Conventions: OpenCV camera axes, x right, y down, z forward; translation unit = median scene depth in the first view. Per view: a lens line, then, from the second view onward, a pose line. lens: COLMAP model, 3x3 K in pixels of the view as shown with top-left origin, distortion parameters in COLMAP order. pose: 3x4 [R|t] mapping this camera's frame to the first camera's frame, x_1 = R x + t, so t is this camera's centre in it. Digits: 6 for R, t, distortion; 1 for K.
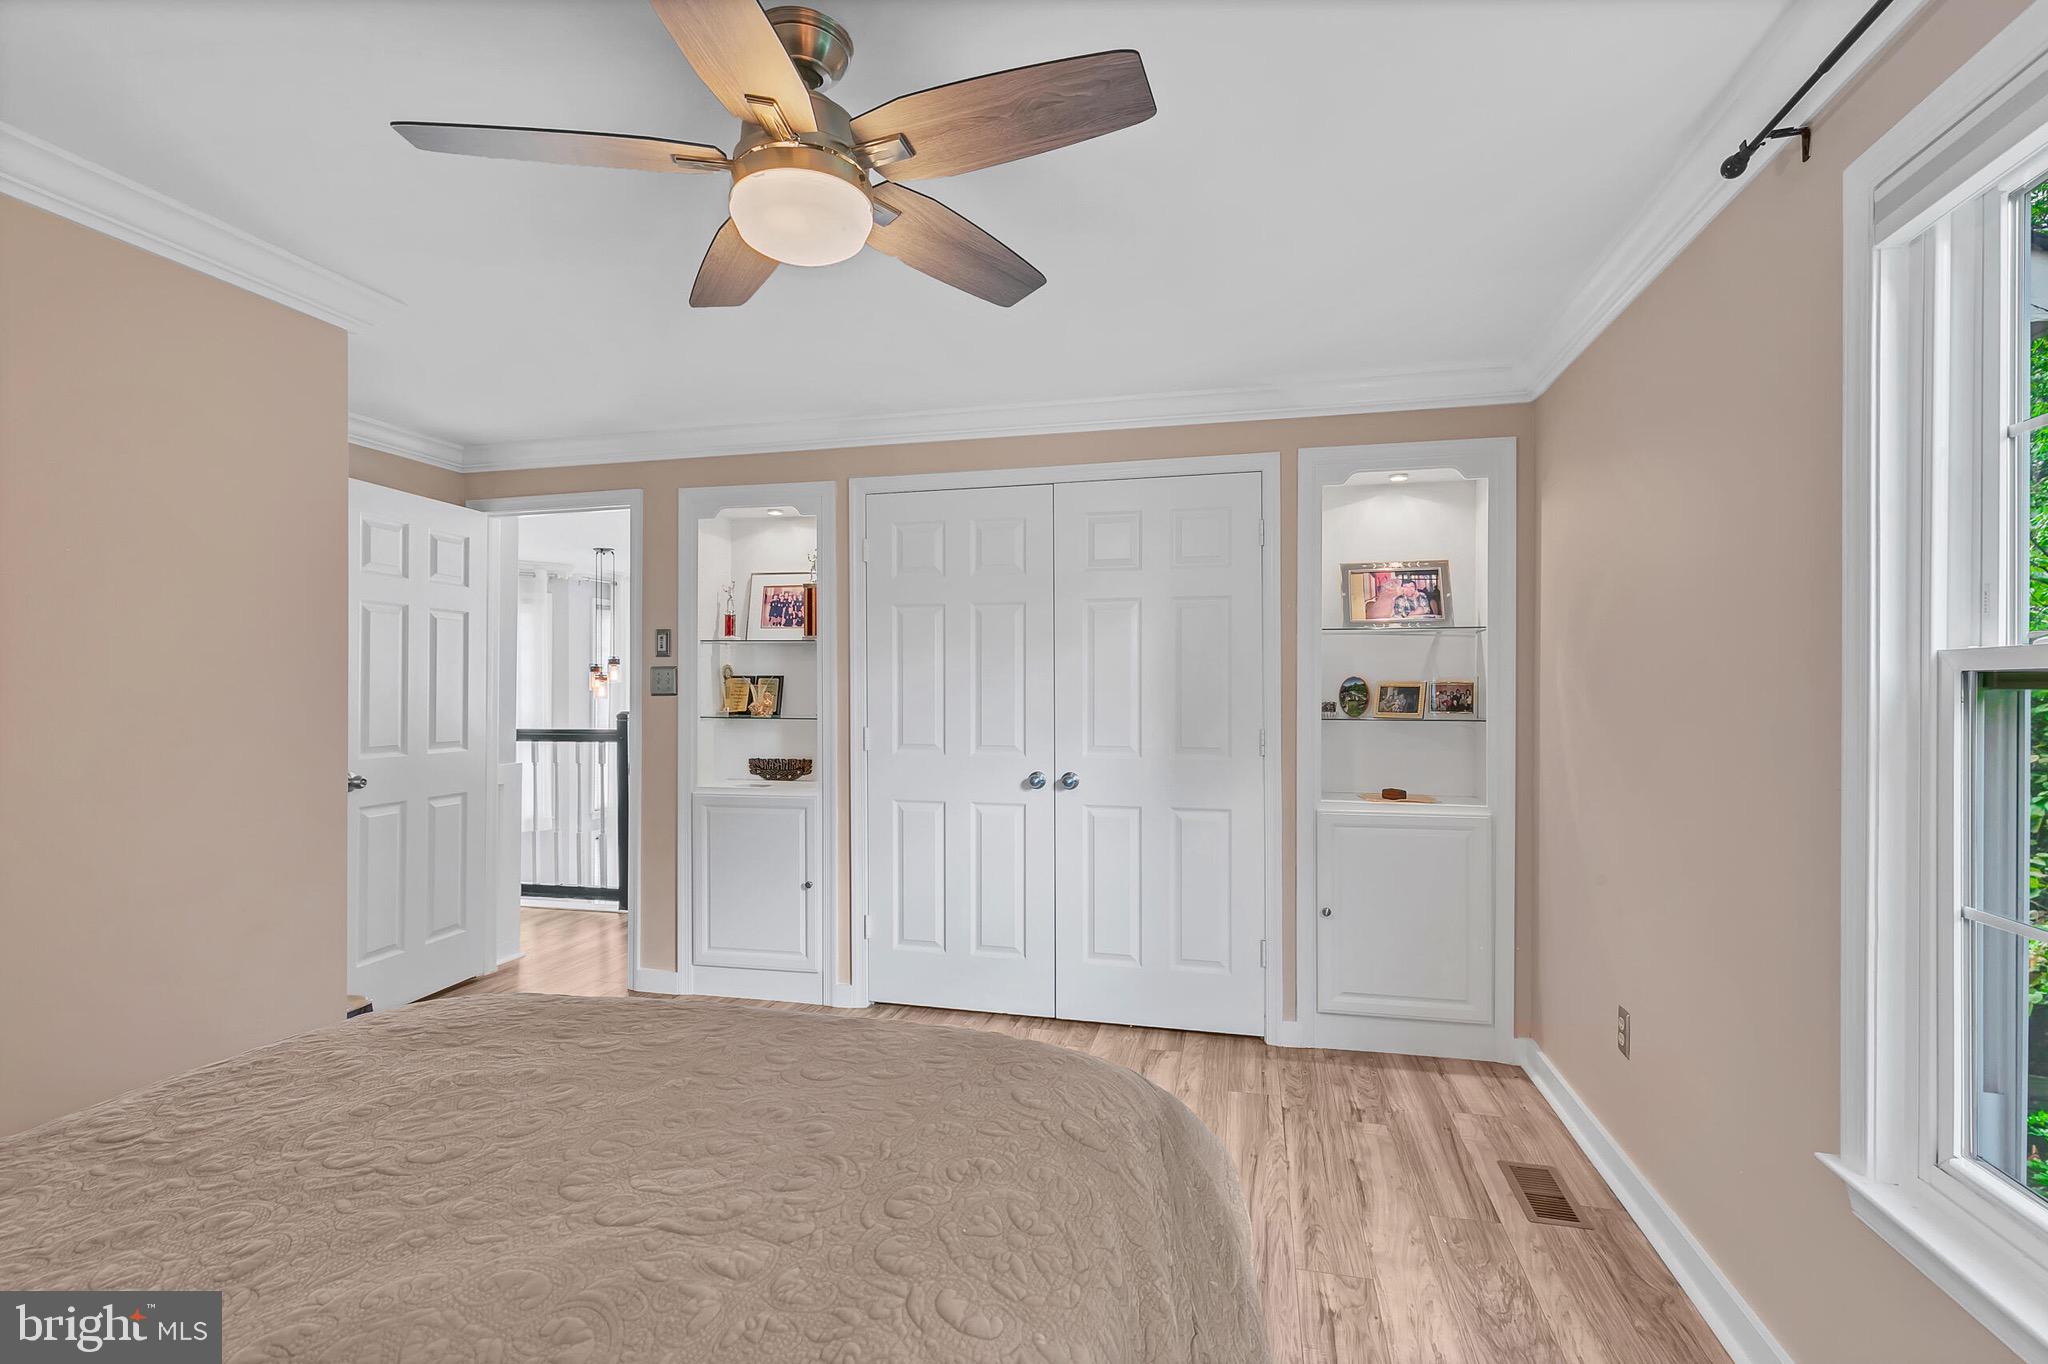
lens RADIAL K [[945.2, 0, 1023.1], [0, 945.2, 689.3], [0, 0, 1]] dist [0.009133, -0.000057]
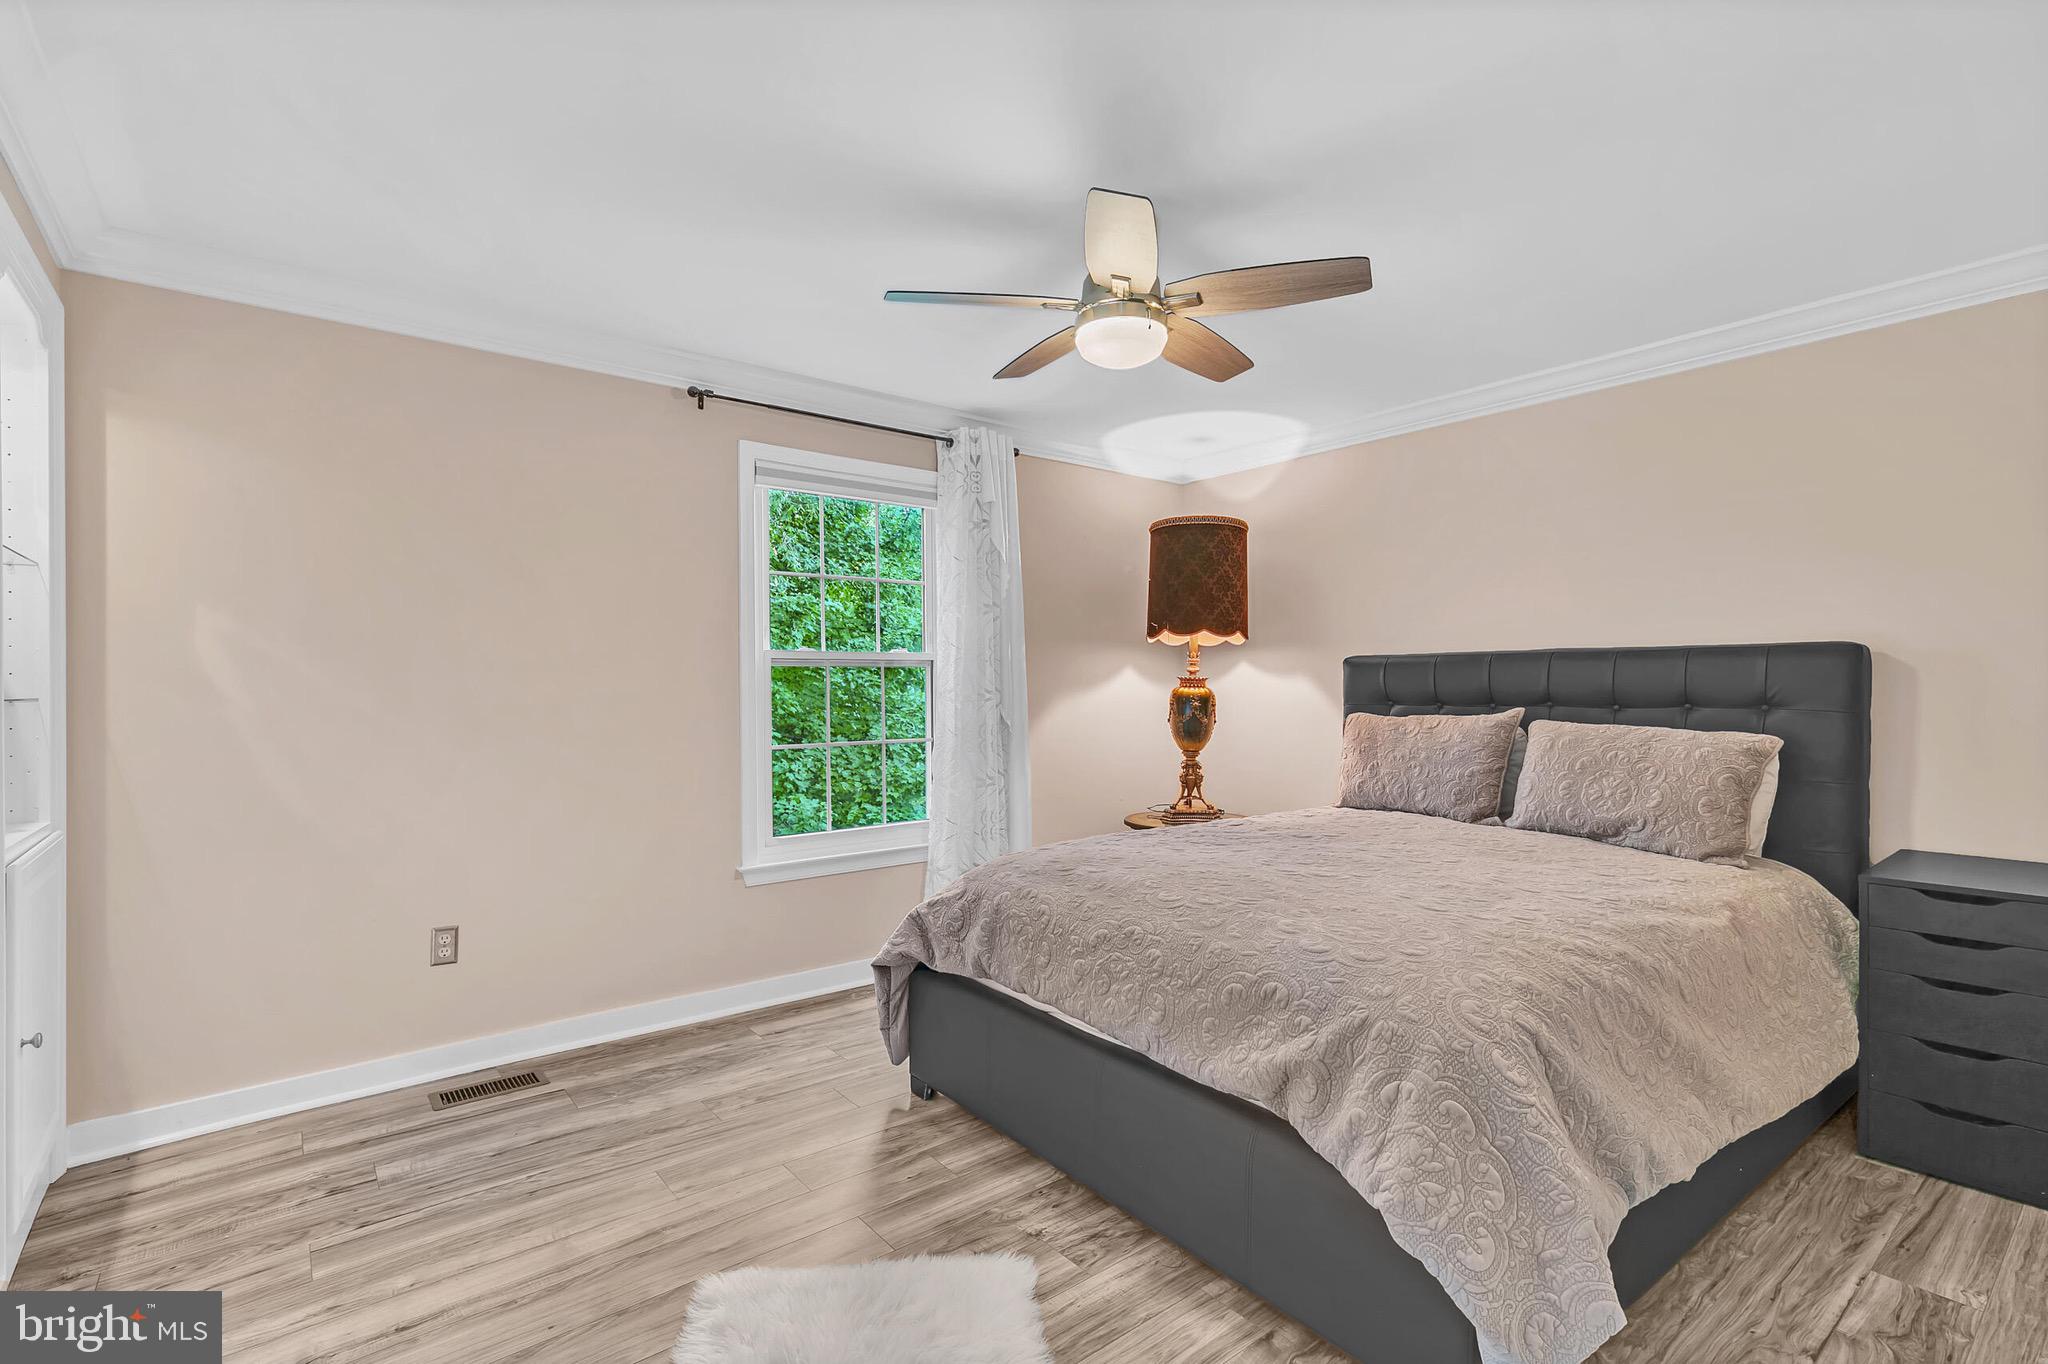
lens RADIAL K [[945.2, 0, 1024.8], [0, 945.2, 681.6], [0, 0, 1]] dist [0.009133, -0.000057]
pose [[-0.787981, -0.000812, 0.615699, -0.630699], [0.000033, 0.999999, 0.001361, 0.022910], [-0.615700, 0.001093, -0.787980, 1.372953]]
